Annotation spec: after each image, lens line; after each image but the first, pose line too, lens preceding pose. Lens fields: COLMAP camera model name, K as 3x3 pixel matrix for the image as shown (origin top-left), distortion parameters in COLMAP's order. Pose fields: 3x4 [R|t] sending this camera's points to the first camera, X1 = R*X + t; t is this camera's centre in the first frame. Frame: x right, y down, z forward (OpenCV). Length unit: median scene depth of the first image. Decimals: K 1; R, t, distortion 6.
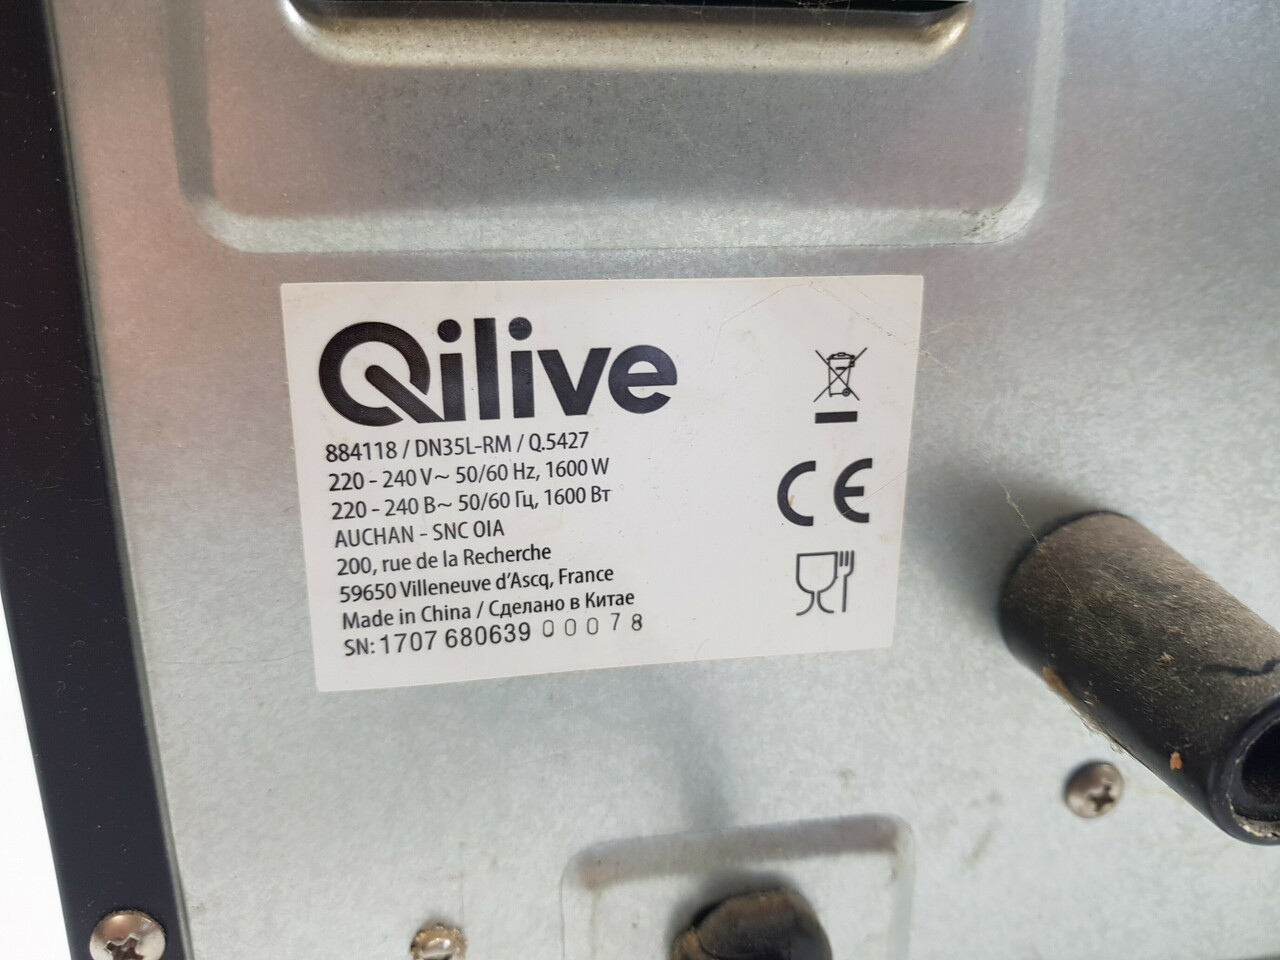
lens RADIAL K [[1006.1, 0, 647.5], [0, 1006.1, 476.3], [0, 0, 1]] dist [0.049982, -0.060065]
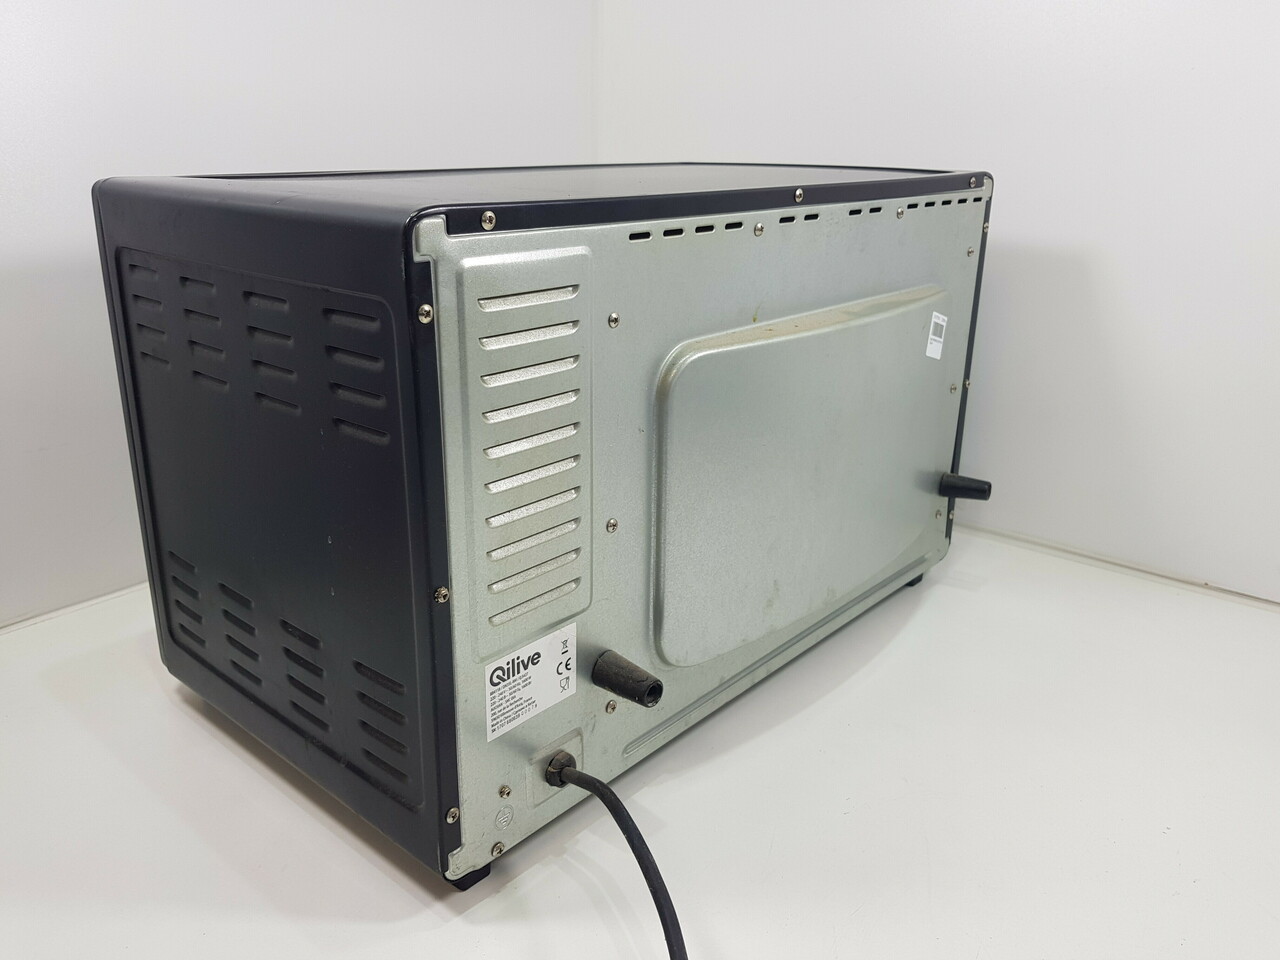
lens RADIAL K [[1006.1, 0, 634.8], [0, 1006.1, 475.5], [0, 0, 1]] dist [0.049982, -0.060065]
pose [[0.776525, -0.197204, 0.598430, -2.409153], [0.173542, 0.979964, 0.097745, -1.375037], [-0.605716, 0.027951, 0.795190, -3.268768]]
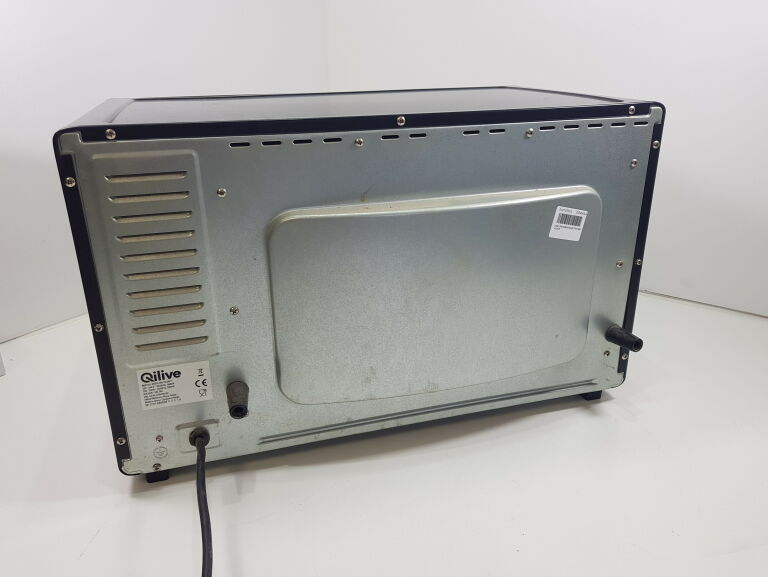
lens RADIAL K [[603.6, 0, 381.3], [0, 603.6, 290.4], [0, 0, 1]] dist [0.049982, -0.060065]
pose [[0.992602, -0.055112, 0.108189, 1.260765], [0.045382, 0.994868, 0.090428, -1.247156], [-0.112617, -0.084849, 0.990009, -4.530298]]
